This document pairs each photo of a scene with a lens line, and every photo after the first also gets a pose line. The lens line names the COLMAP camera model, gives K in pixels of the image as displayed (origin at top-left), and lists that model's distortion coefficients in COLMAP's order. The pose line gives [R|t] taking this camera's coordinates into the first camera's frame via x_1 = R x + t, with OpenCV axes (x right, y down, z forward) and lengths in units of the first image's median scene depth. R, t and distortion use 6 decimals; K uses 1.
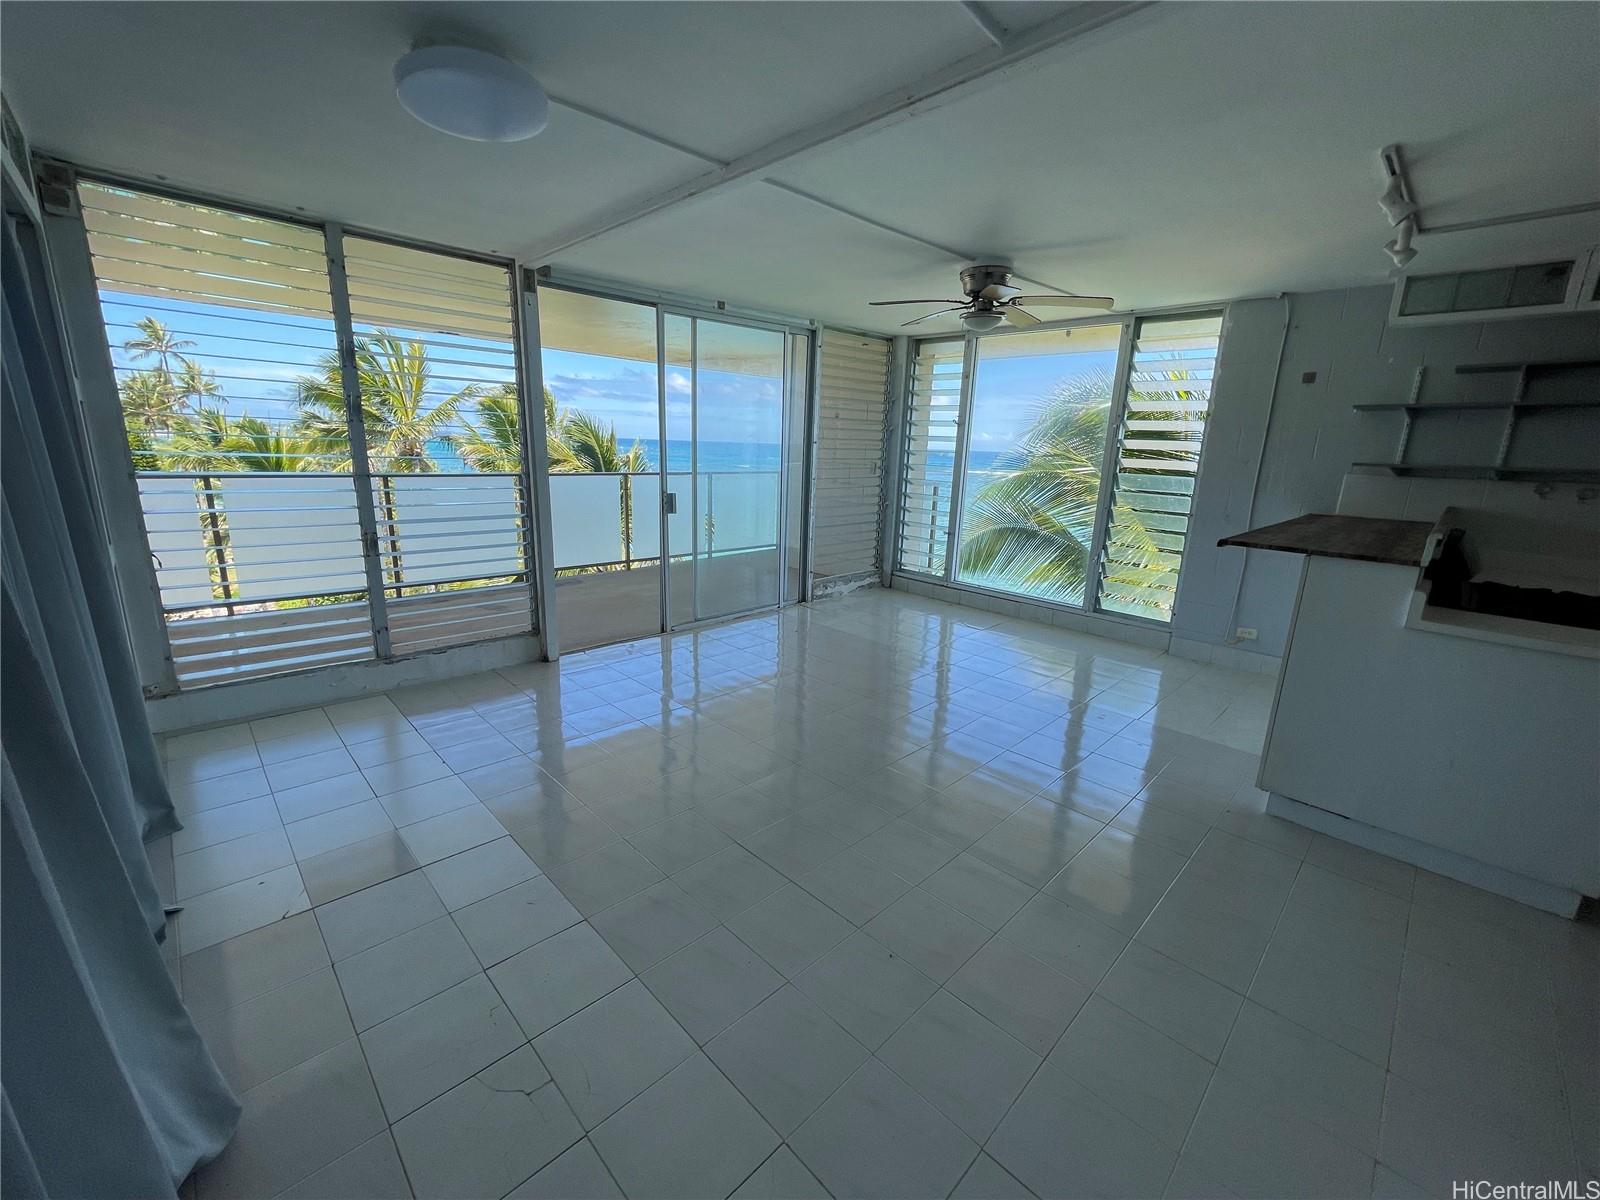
lens RADIAL K [[646.3, 0, 800.0], [0, 646.3, 600.0], [0, 0, 1]] dist [-0.000204, 0.000183]
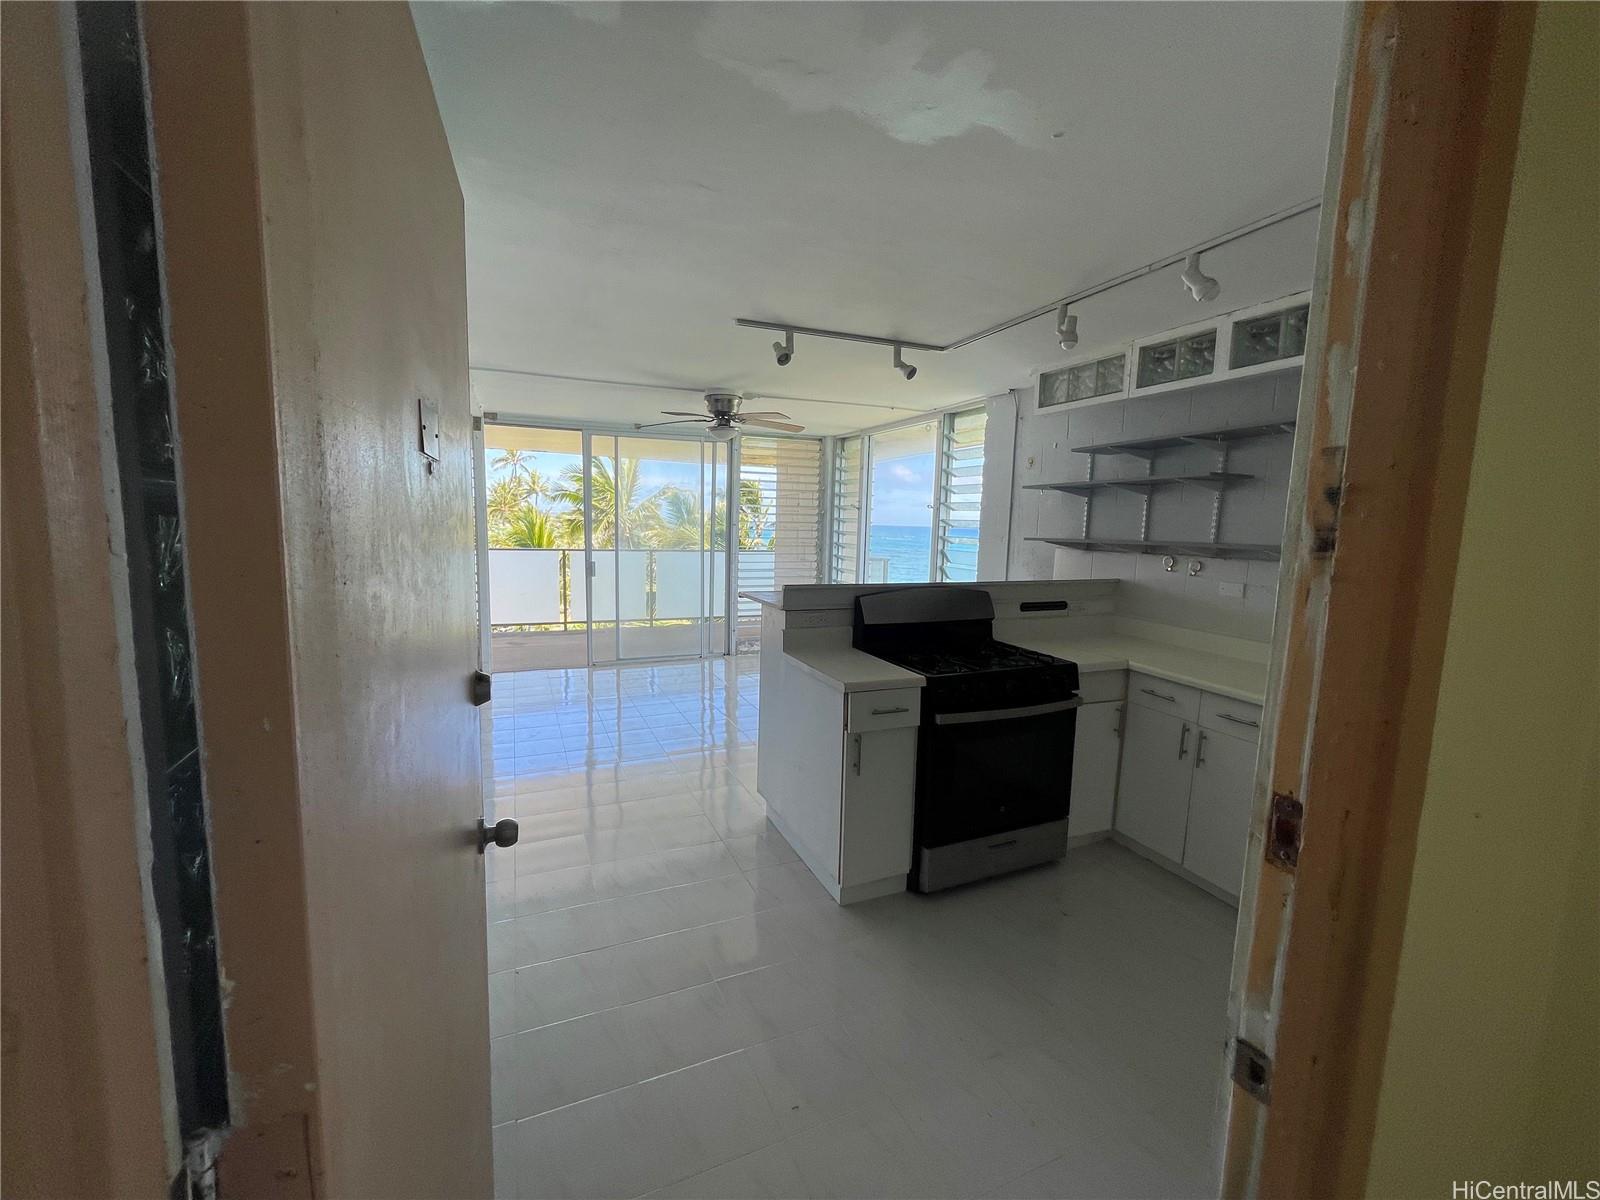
lens RADIAL K [[646.3, 0, 800.0], [0, 646.3, 600.0], [0, 0, 1]] dist [-0.000204, 0.000183]
pose [[0.936278, 0.034142, -0.349597, 0.542593], [-0.079138, 0.990180, -0.115244, 0.028839], [0.342230, 0.135567, 0.929785, -0.076731]]
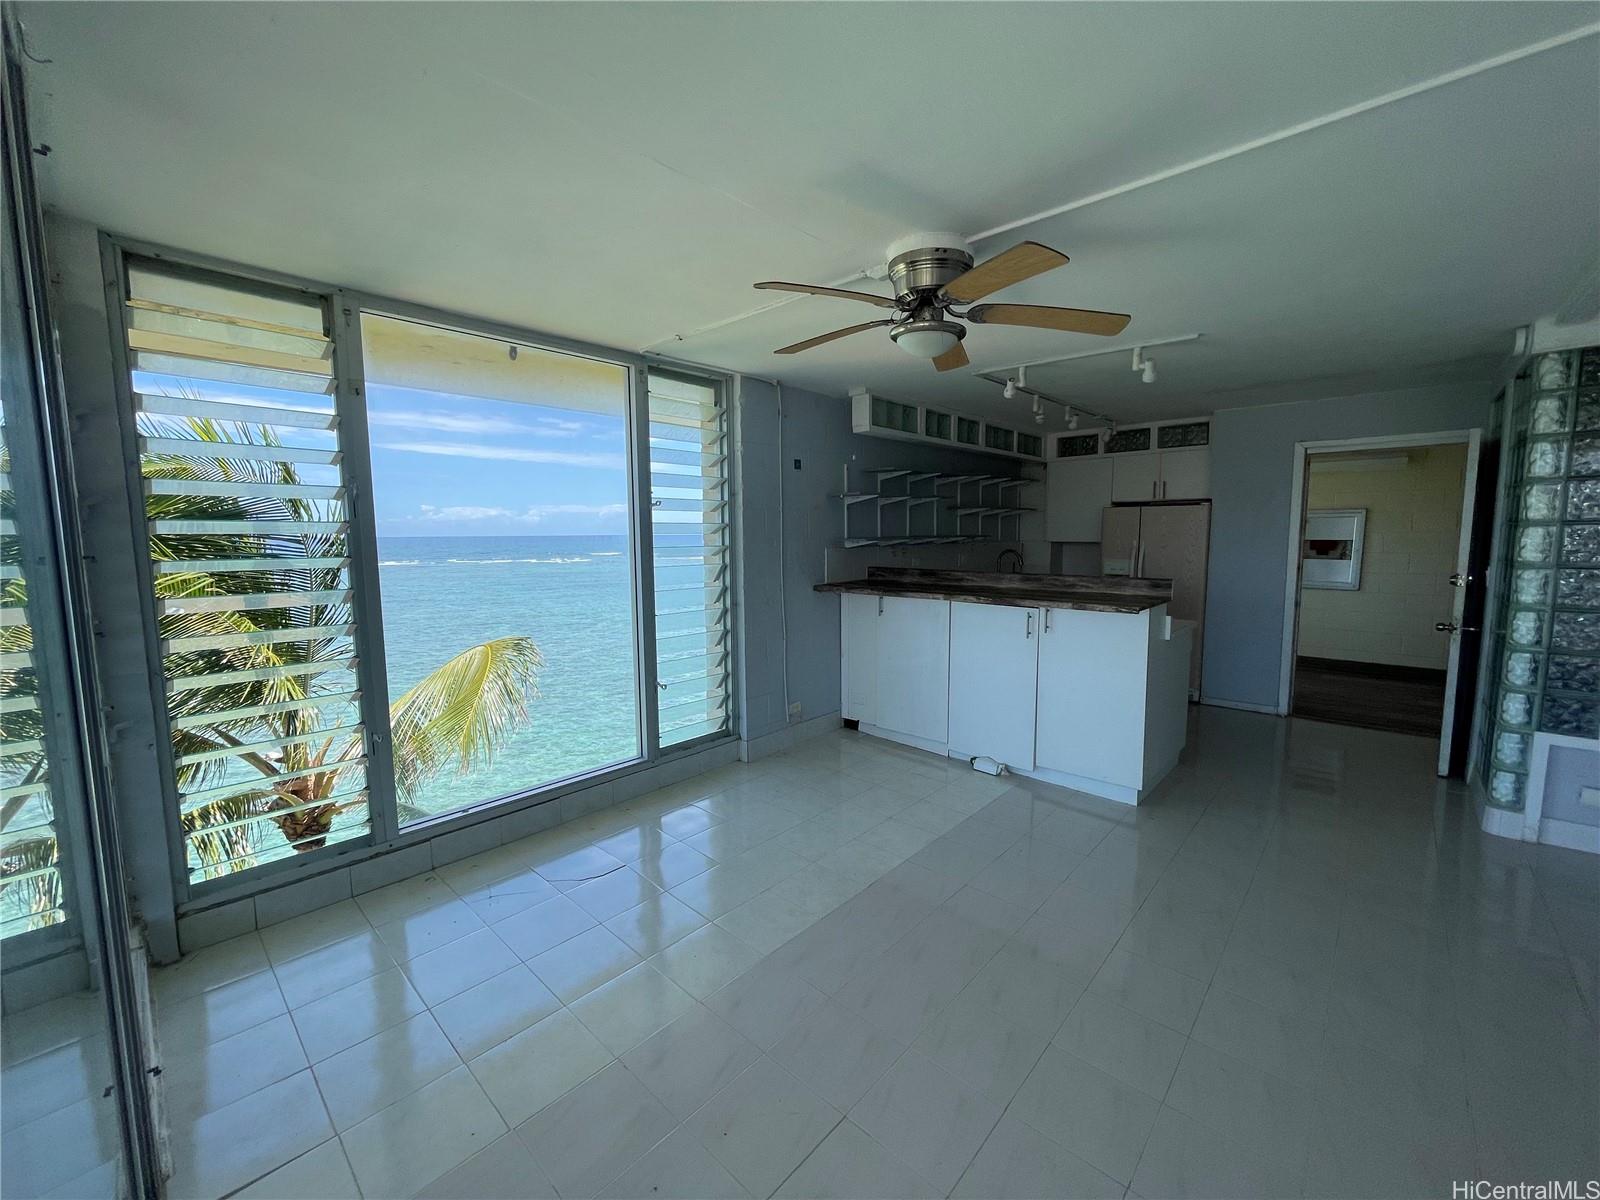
lens RADIAL K [[646.3, 0, 800.0], [0, 646.3, 600.0], [0, 0, 1]] dist [-0.000204, 0.000183]
pose [[-0.052106, -0.134481, 0.989545, -0.204929], [0.240823, 0.959956, 0.143141, -0.186395], [-0.969169, 0.245764, -0.017634, 0.710560]]
